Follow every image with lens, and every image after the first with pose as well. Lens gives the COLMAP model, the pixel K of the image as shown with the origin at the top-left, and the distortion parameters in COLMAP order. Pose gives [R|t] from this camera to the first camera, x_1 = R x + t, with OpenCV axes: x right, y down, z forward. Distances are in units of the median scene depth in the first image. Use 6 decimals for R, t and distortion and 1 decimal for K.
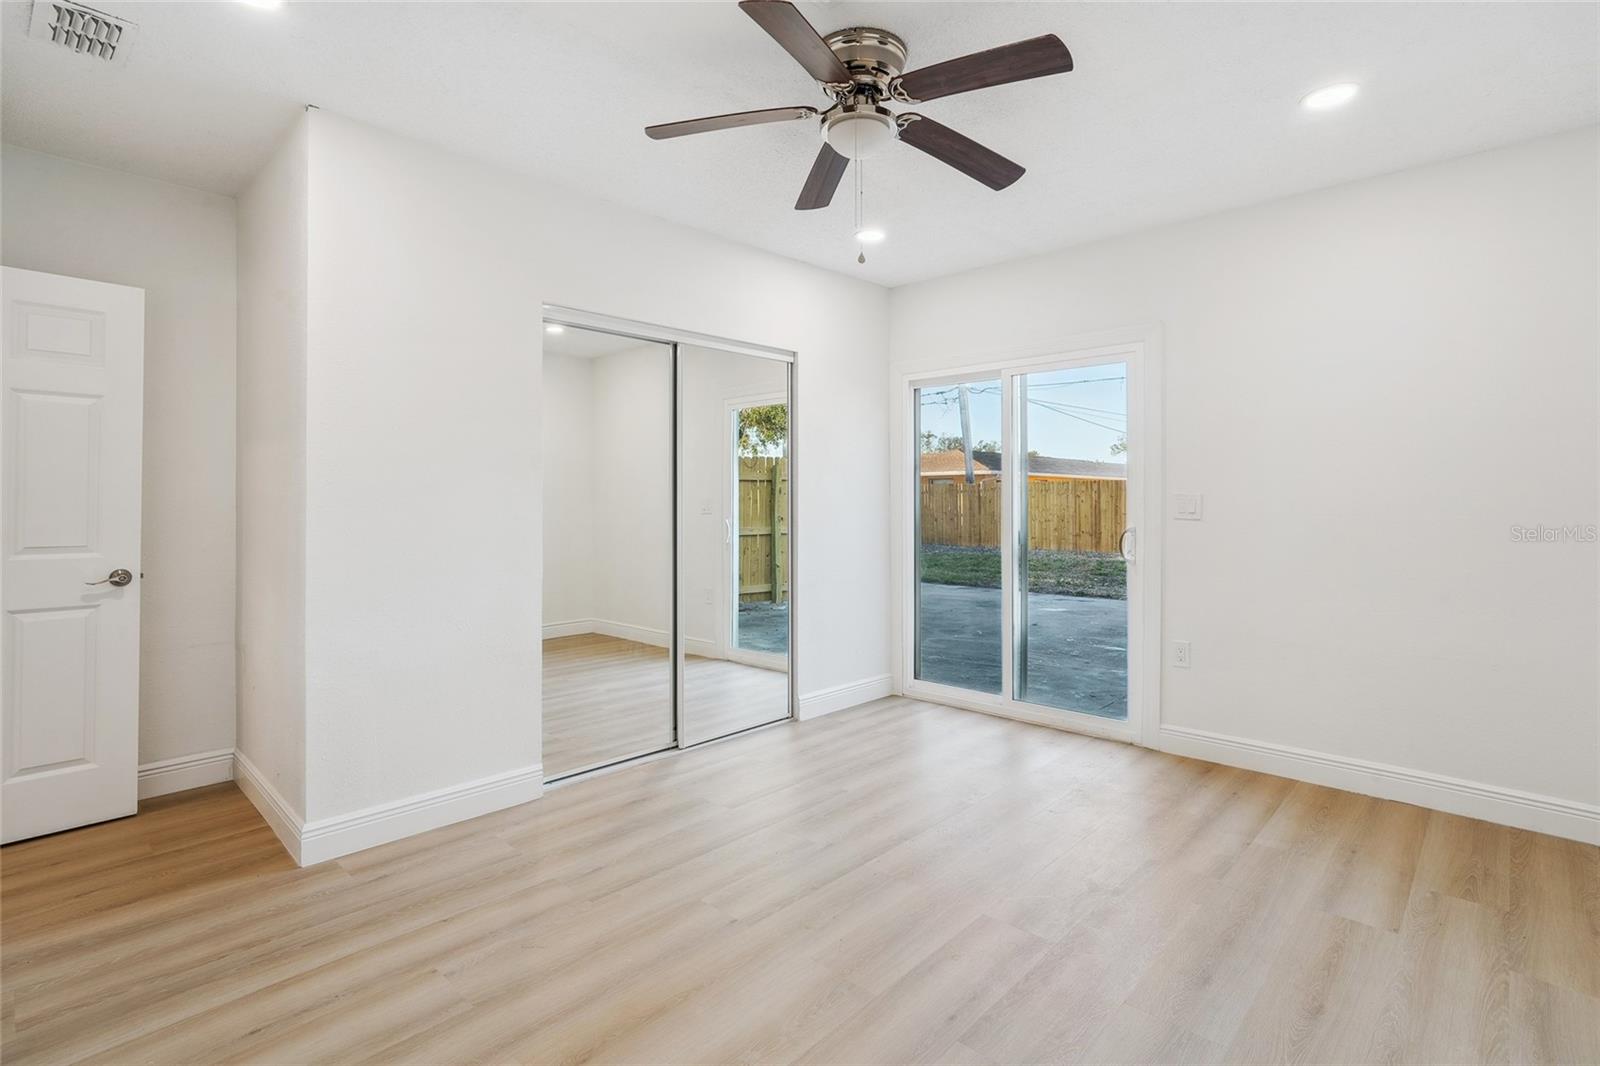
lens RADIAL K [[762.5, 0, 808.6], [0, 762.5, 503.0], [0, 0, 1]] dist [-0.022975, 0.011355]
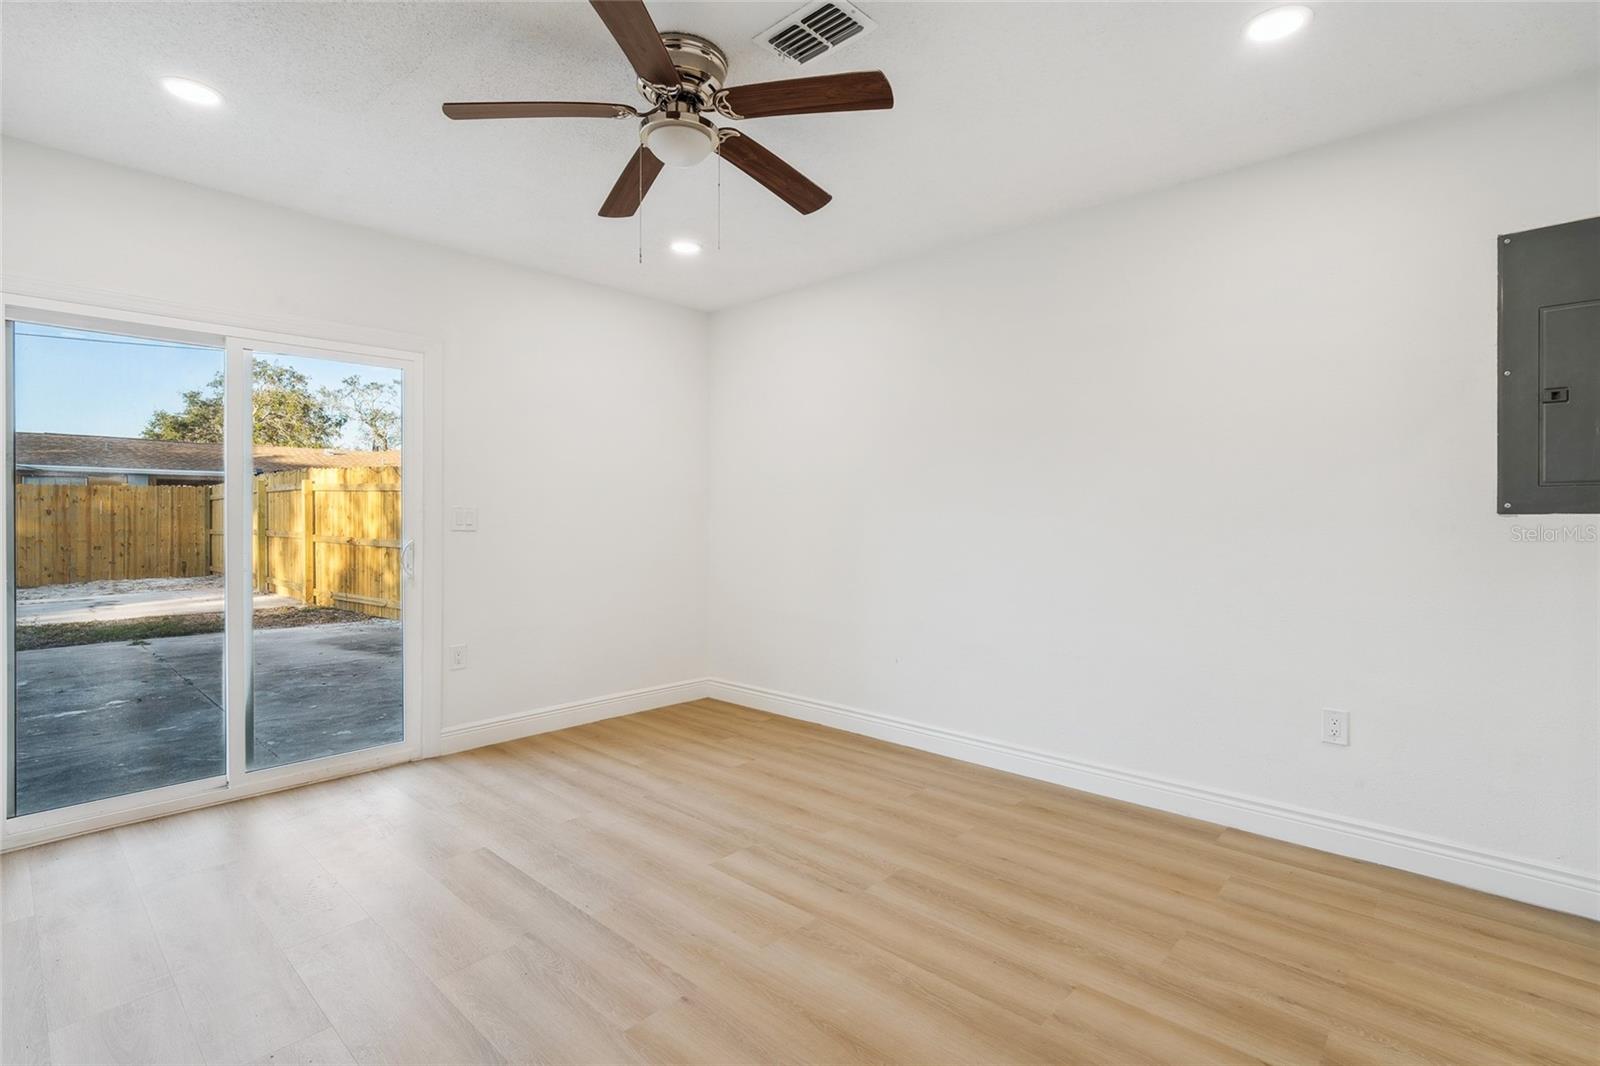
lens RADIAL K [[763.6, 0, 800.0], [0, 763.6, 533.0], [0, 0, 1]] dist [-0.060589, 0.030605]
pose [[-0.008973, -0.024685, 0.999655, -0.734834], [0.001469, 0.999694, 0.024699, -0.001485], [-0.999959, 0.001690, -0.008934, 0.682956]]
